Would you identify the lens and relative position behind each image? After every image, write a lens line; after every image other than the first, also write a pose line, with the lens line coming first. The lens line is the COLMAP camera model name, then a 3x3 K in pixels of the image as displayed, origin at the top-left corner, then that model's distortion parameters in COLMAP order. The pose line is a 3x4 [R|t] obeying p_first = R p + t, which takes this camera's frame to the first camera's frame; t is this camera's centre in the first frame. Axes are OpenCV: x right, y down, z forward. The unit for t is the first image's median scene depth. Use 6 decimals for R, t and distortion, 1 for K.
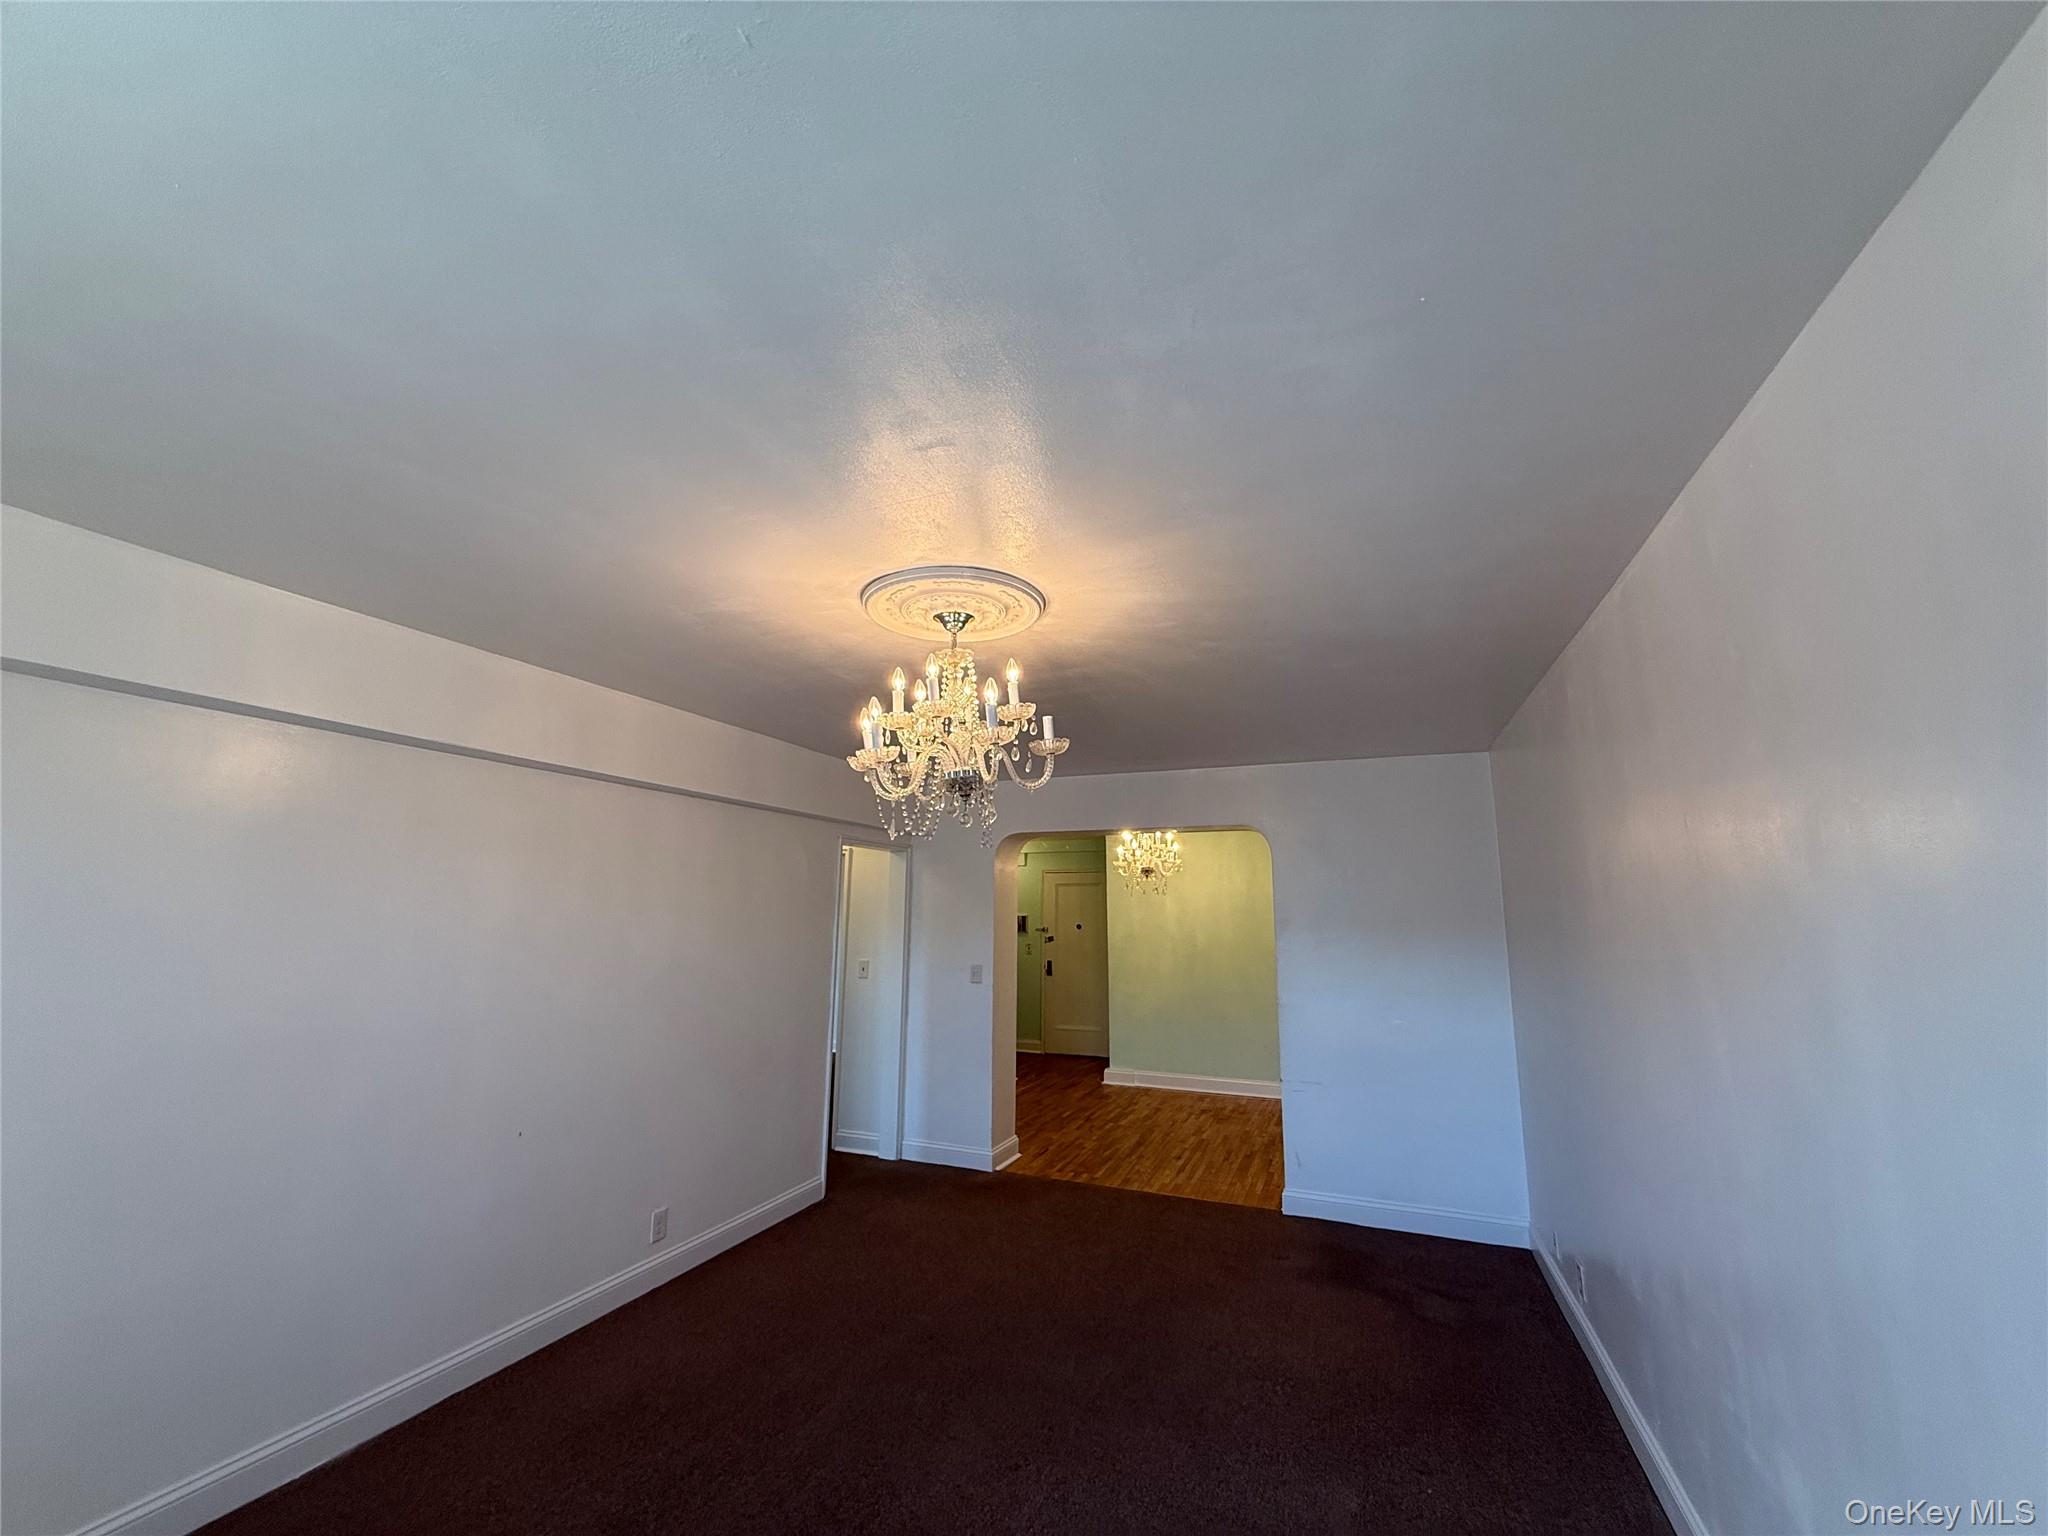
lens RADIAL K [[820.4, 0, 1018.2], [0, 820.4, 772.7], [0, 0, 1]] dist [0.000372, 0.000022]
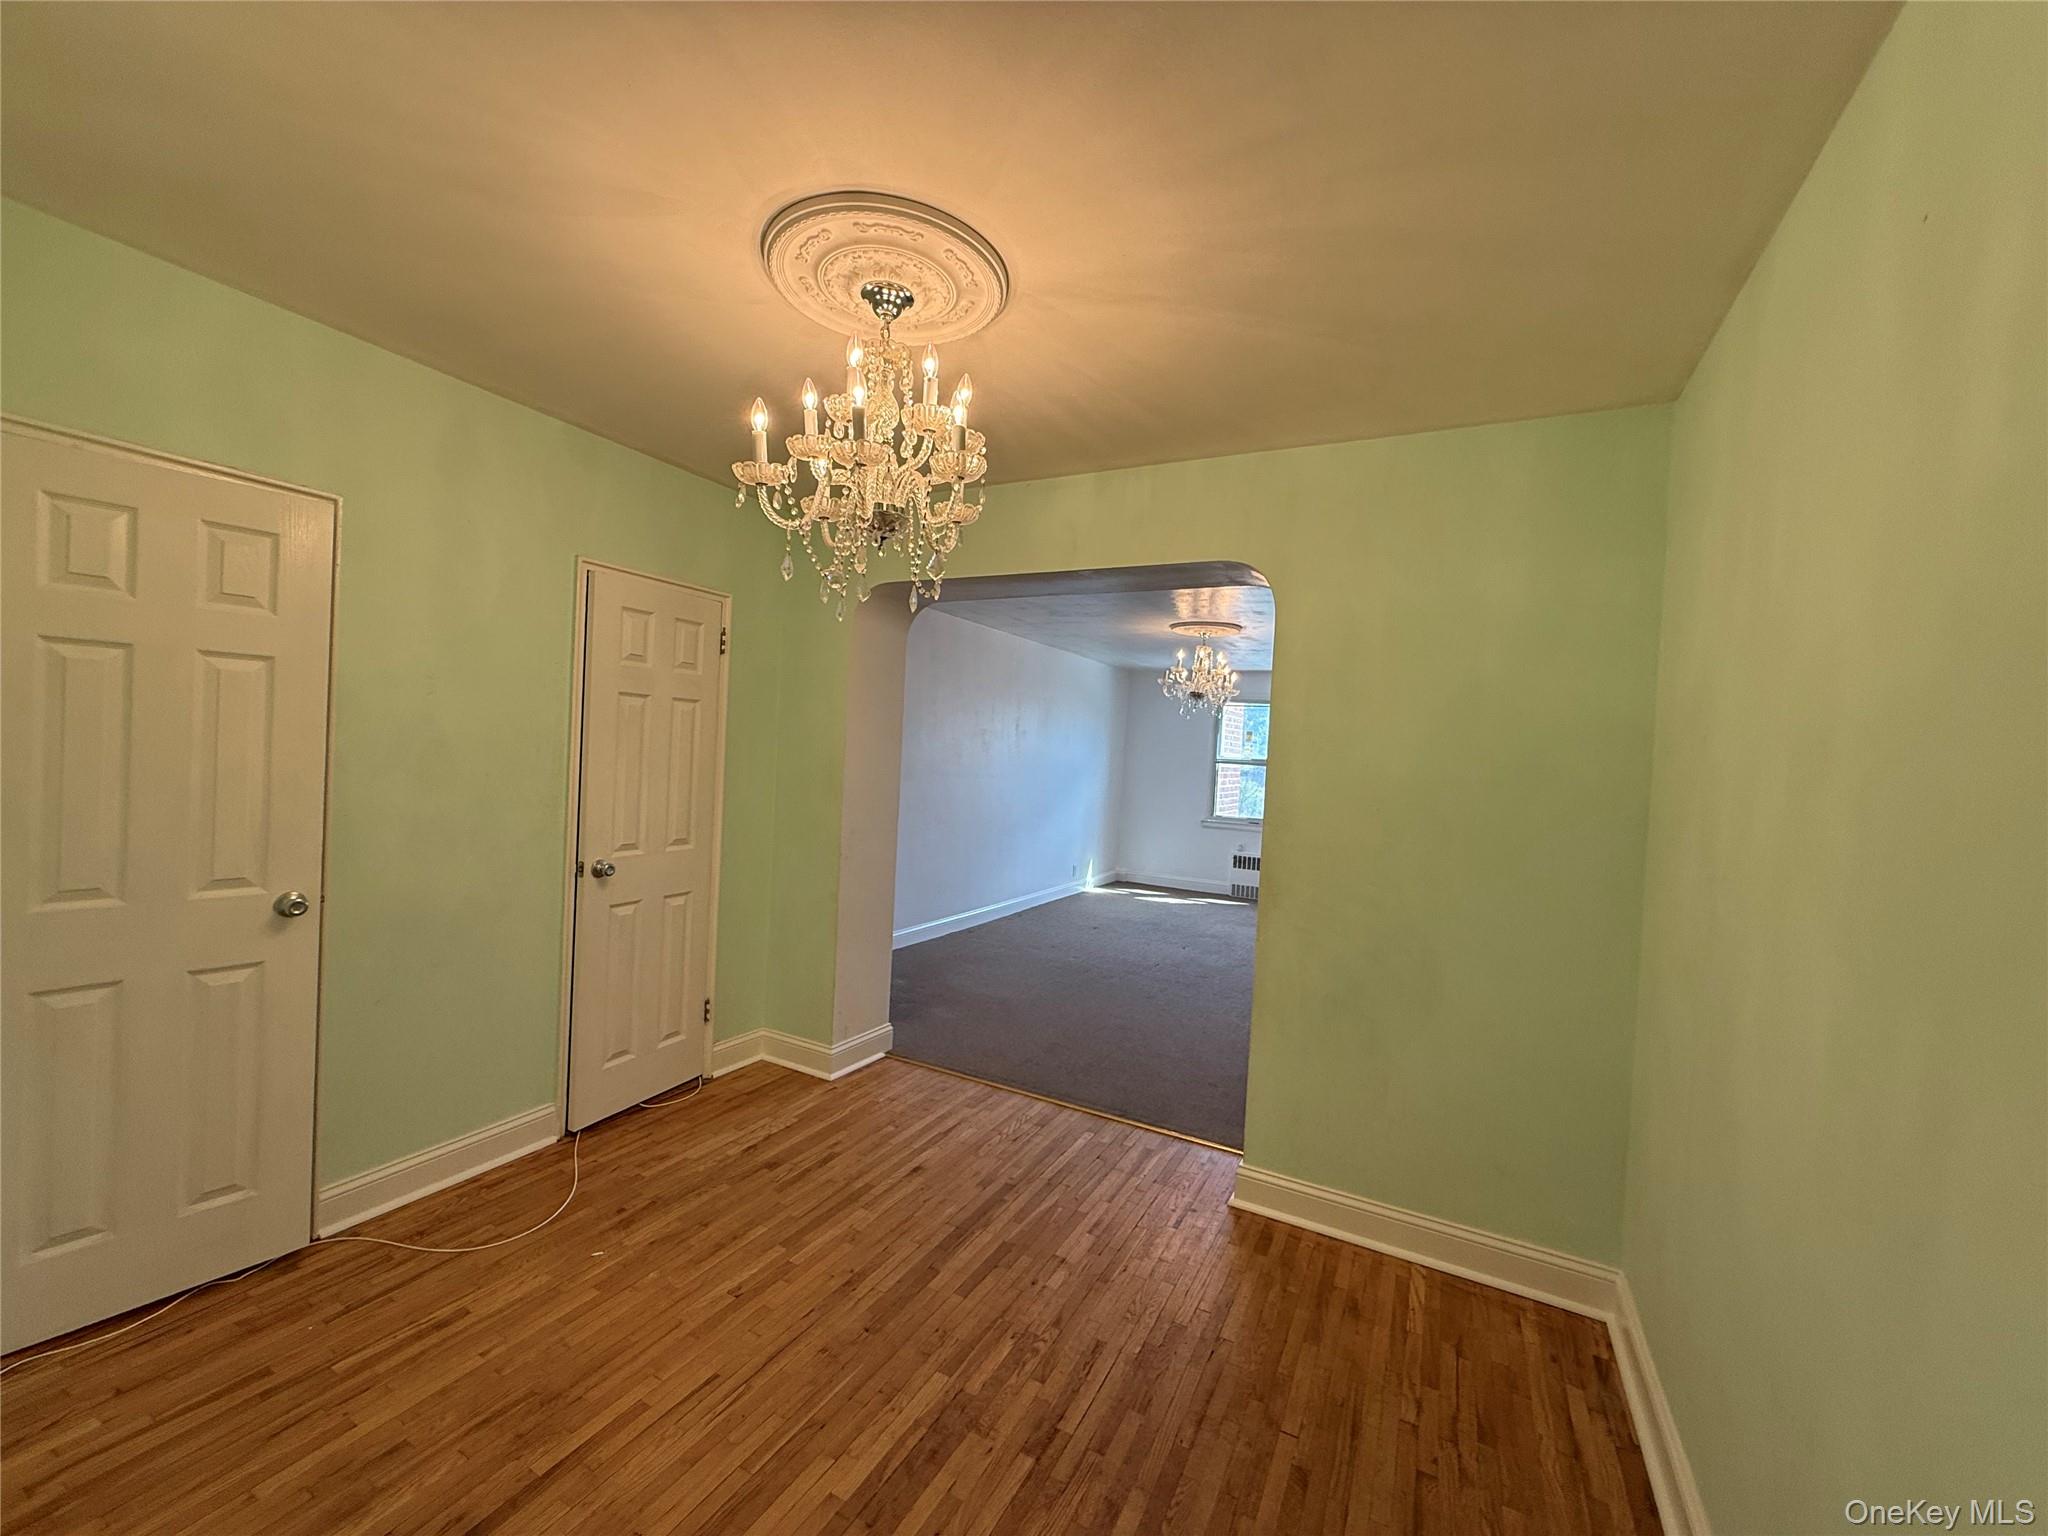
lens RADIAL K [[820.4, 0, 1019.2], [0, 820.4, 766.9], [0, 0, 1]] dist [0.000372, 0.000022]
pose [[-0.992713, -0.066580, 0.100443, 0.111155], [-0.081987, 0.984026, -0.158025, 0.344078], [-0.088318, -0.165108, -0.982313, 1.787863]]
